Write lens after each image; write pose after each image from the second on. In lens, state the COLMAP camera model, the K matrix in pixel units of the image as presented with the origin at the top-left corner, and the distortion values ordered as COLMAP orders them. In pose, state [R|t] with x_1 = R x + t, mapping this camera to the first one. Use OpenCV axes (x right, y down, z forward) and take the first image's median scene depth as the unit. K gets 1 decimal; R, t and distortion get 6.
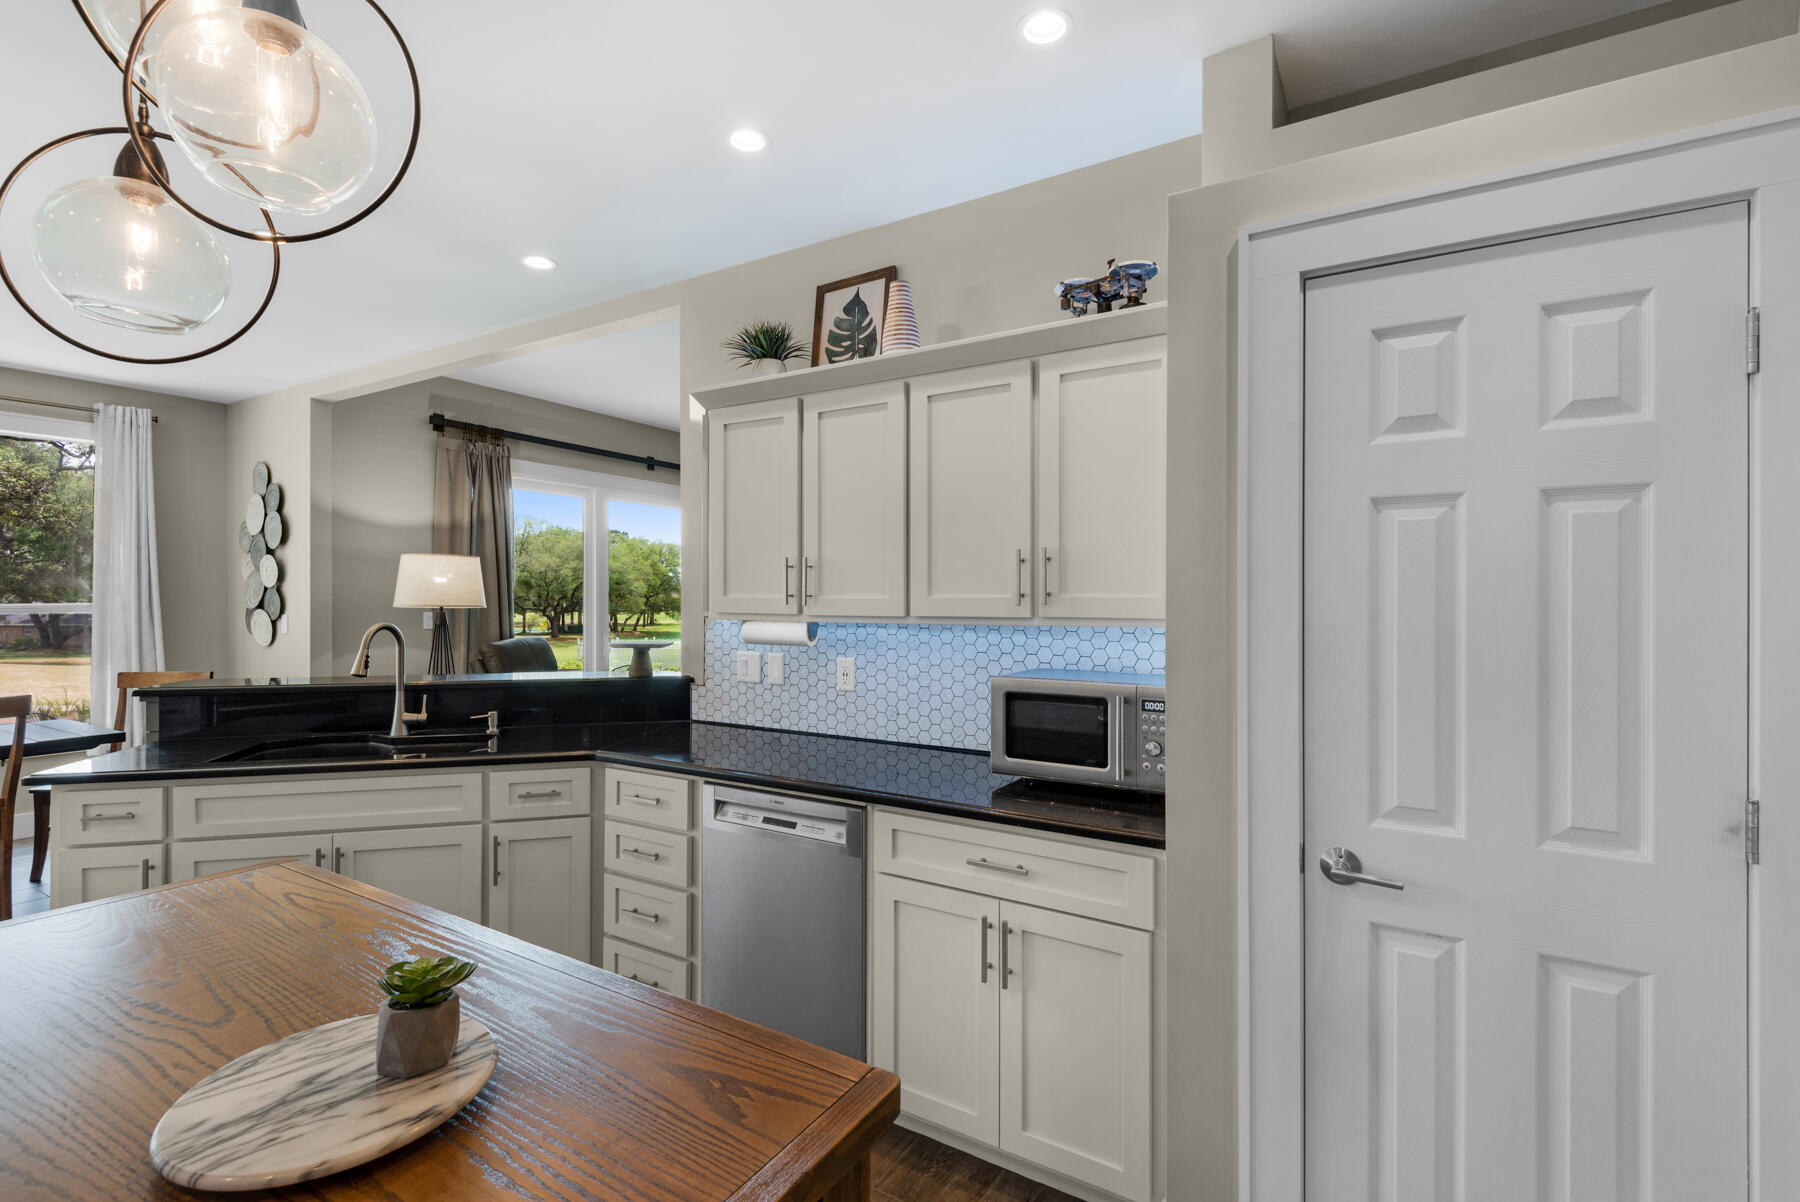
lens RADIAL K [[808.2, 0, 897.2], [0, 808.2, 598.5], [0, 0, 1]] dist [0.034943, -0.028310]
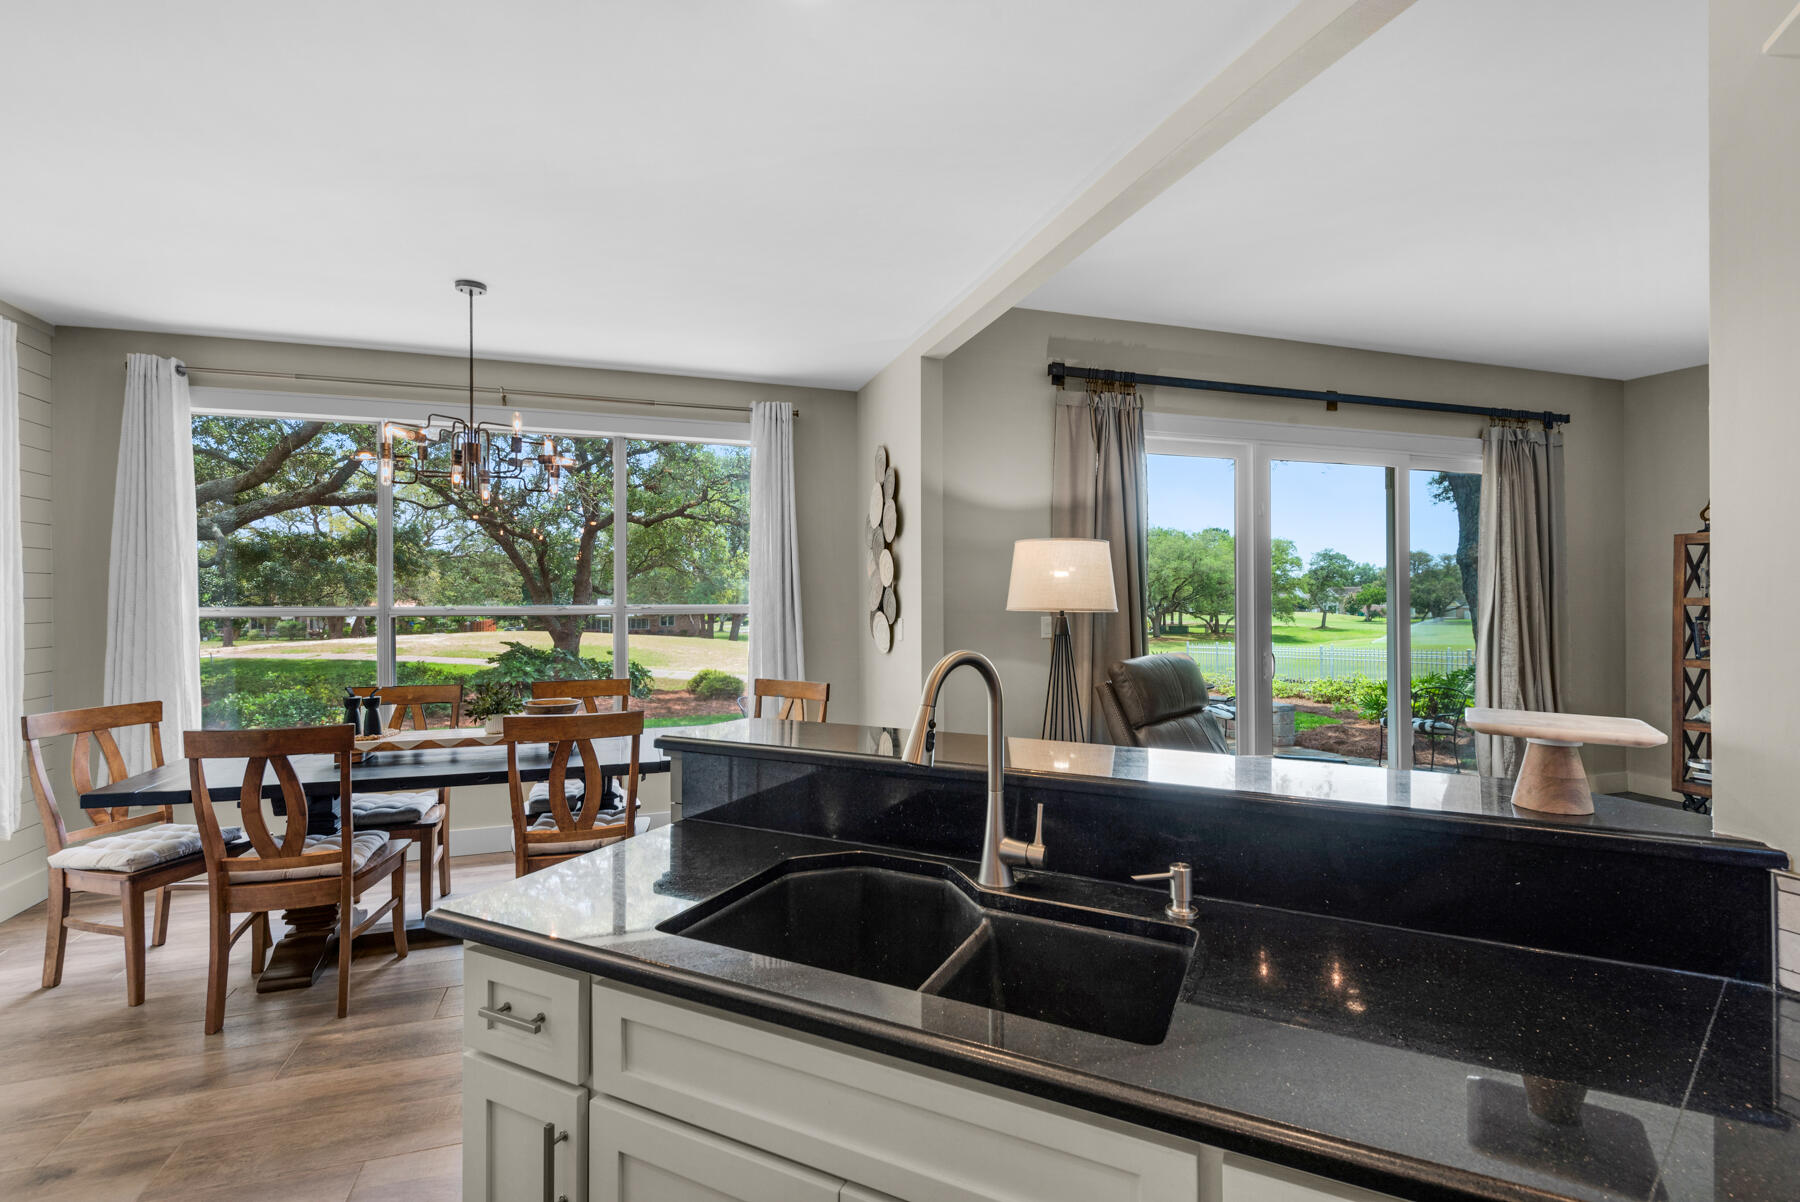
lens RADIAL K [[808.2, 0, 897.2], [0, 808.2, 598.5], [0, 0, 1]] dist [0.034943, -0.028310]
pose [[0.761698, -0.001847, -0.647930, -0.348344], [0.001672, 0.999998, -0.000885, -0.000797], [0.647930, -0.000409, 0.761699, 0.606594]]
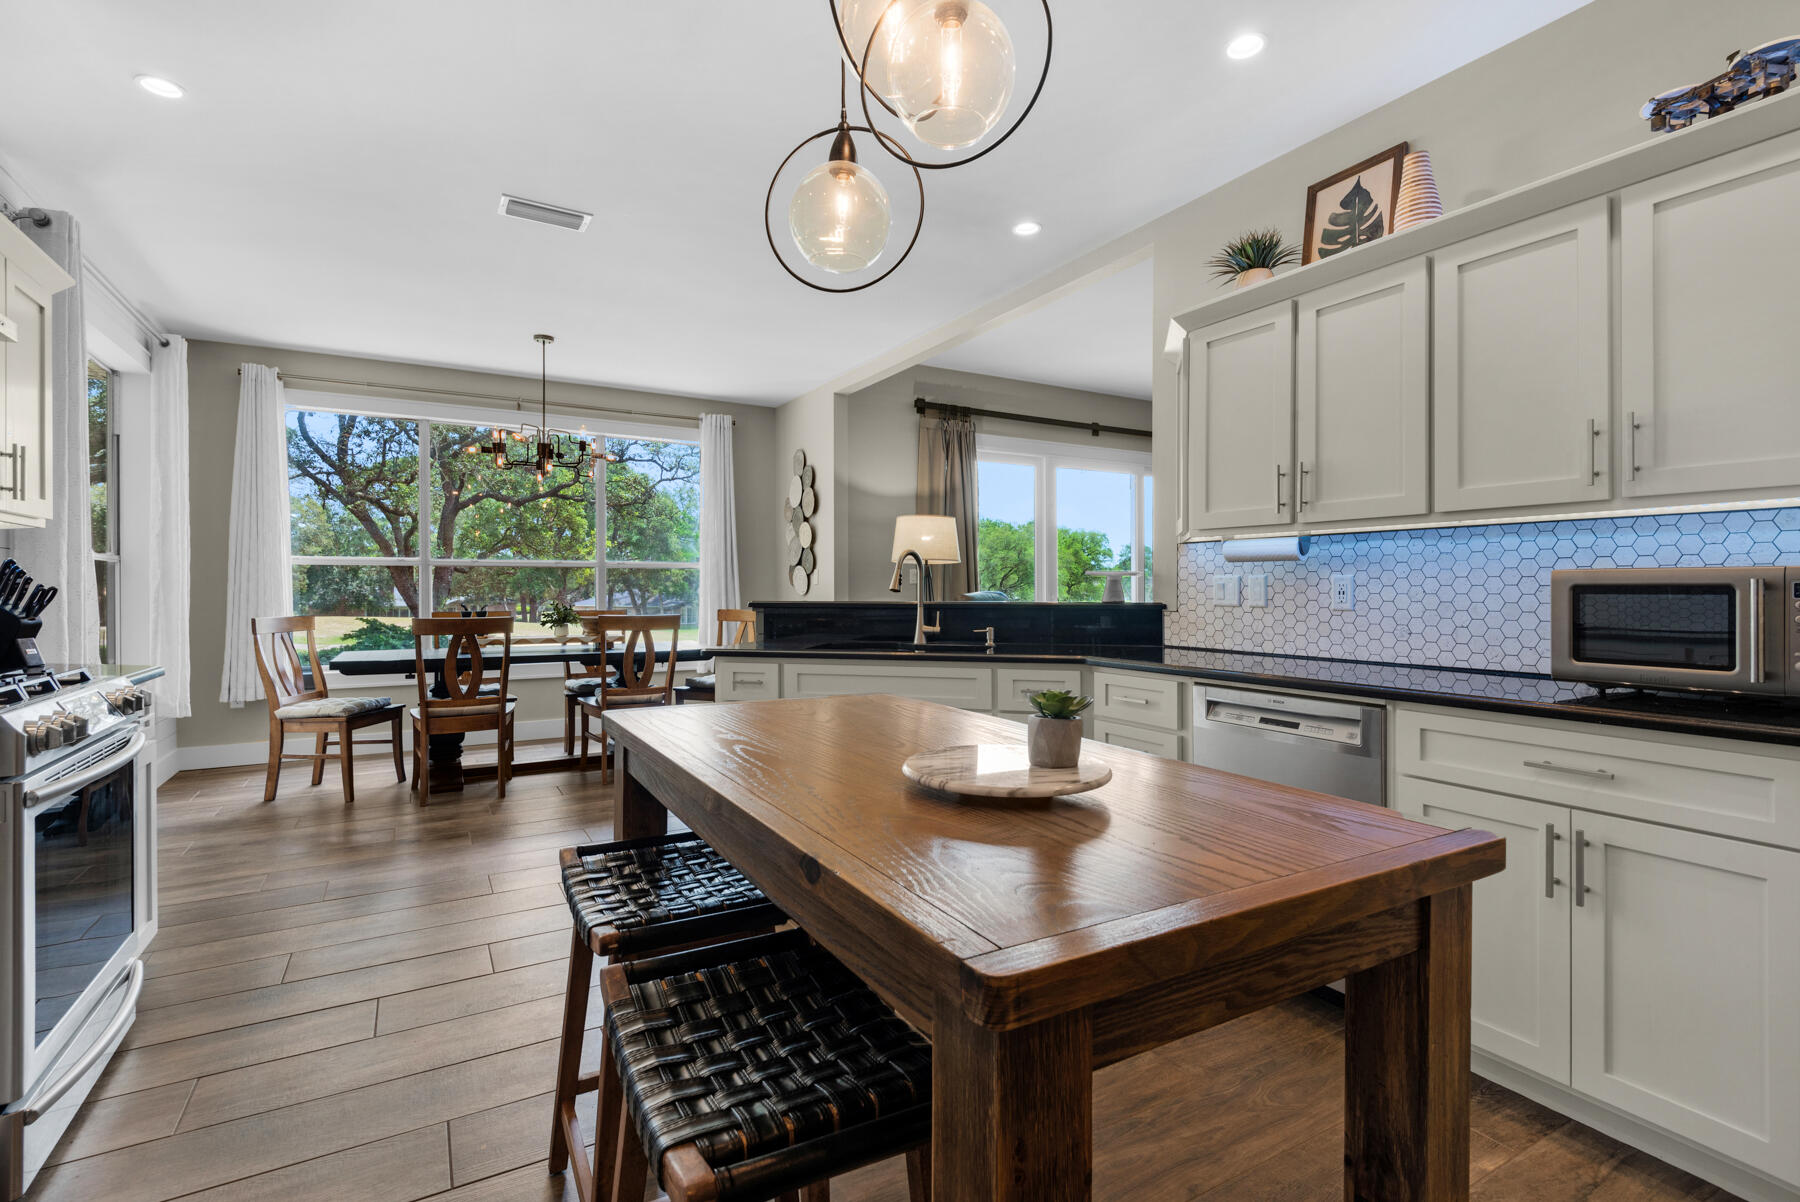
lens RADIAL K [[827.0, 0, 896.3], [0, 827.0, 588.3], [0, 0, 1]] dist [0.022712, -0.013691]
pose [[0.876048, -0.001559, -0.482221, -0.051011], [0.000909, 0.999998, -0.001582, 0.088908], [0.482223, 0.000947, 0.876048, -0.092097]]
